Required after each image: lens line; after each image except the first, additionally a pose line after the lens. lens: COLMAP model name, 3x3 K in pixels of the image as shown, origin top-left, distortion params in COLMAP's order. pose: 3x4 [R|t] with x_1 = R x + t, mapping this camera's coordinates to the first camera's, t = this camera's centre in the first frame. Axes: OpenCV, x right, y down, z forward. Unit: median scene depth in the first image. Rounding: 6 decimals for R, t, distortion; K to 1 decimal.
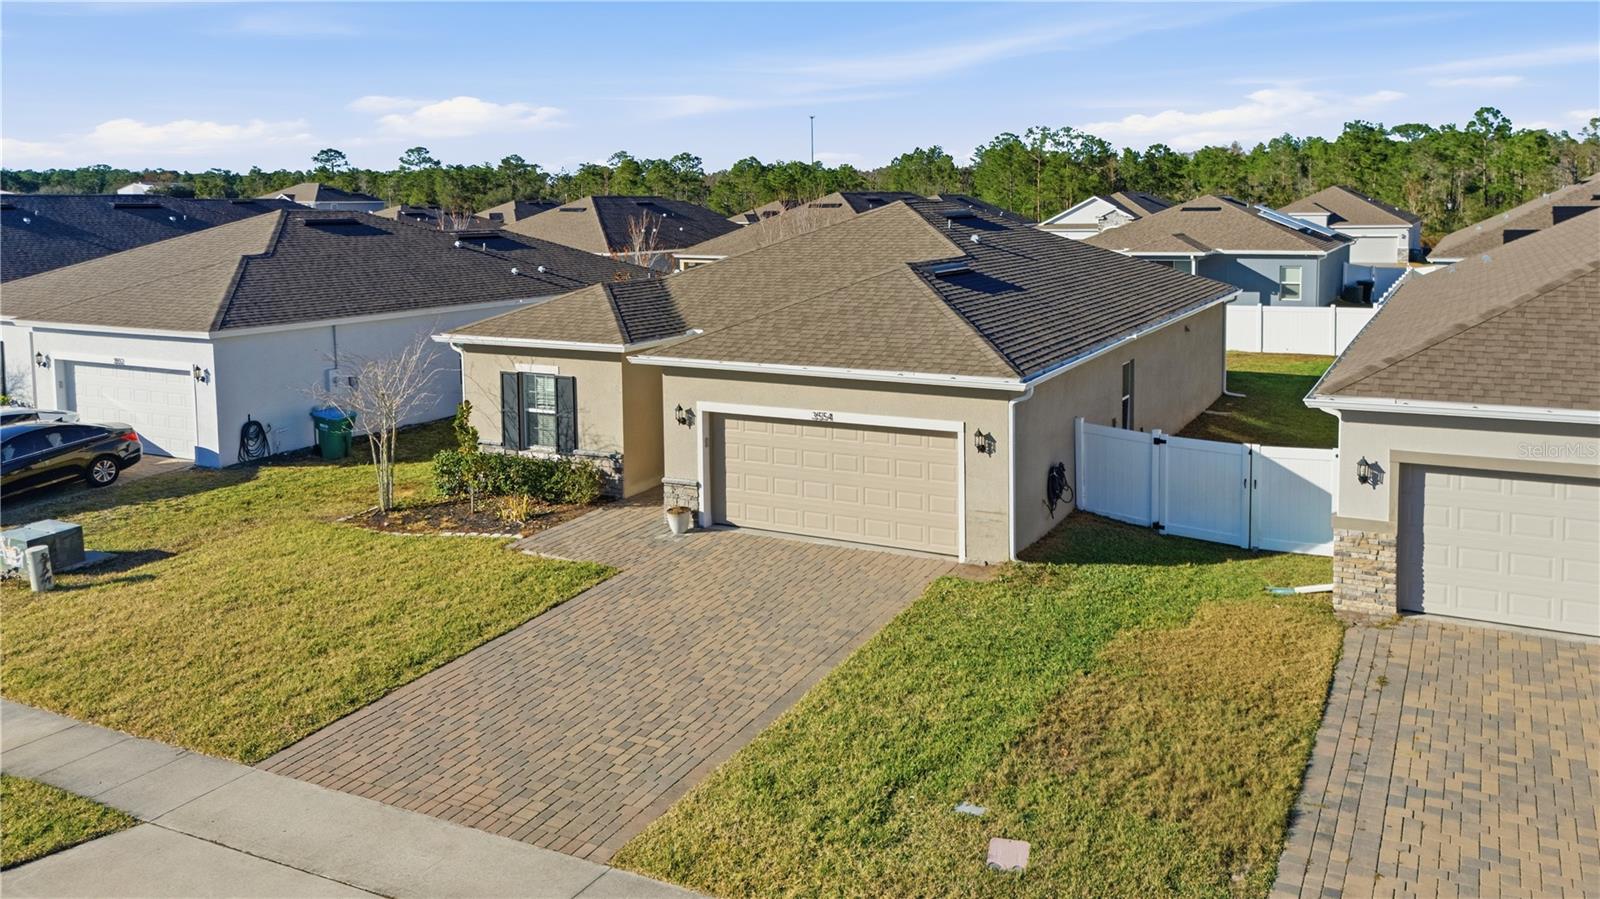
lens RADIAL K [[1208.3, 0, 800.0], [0, 1208.3, 449.5], [0, 0, 1]] dist [0.005730, 0.003222]
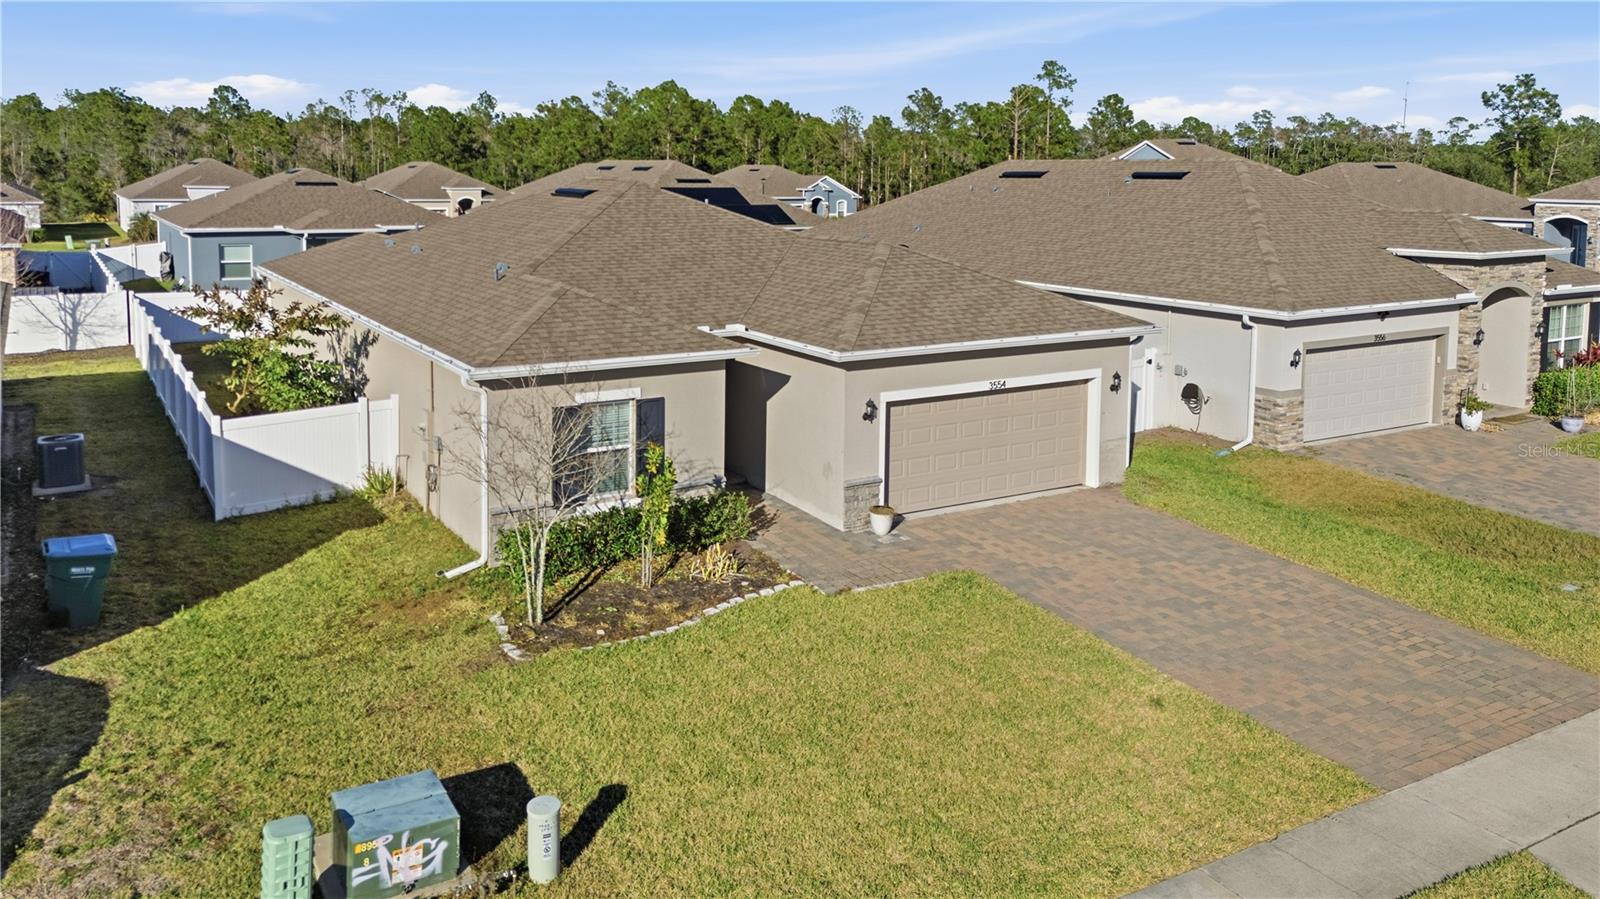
lens RADIAL K [[1196.2, 0, 706.5], [0, 1196.2, 447.5], [0, 0, 1]] dist [0.078433, -0.063962]
pose [[0.557996, -0.180071, 0.810071, -0.836958], [0.164598, 0.980794, 0.104643, -0.106890], [-0.813356, 0.074946, 0.576919, 0.514360]]
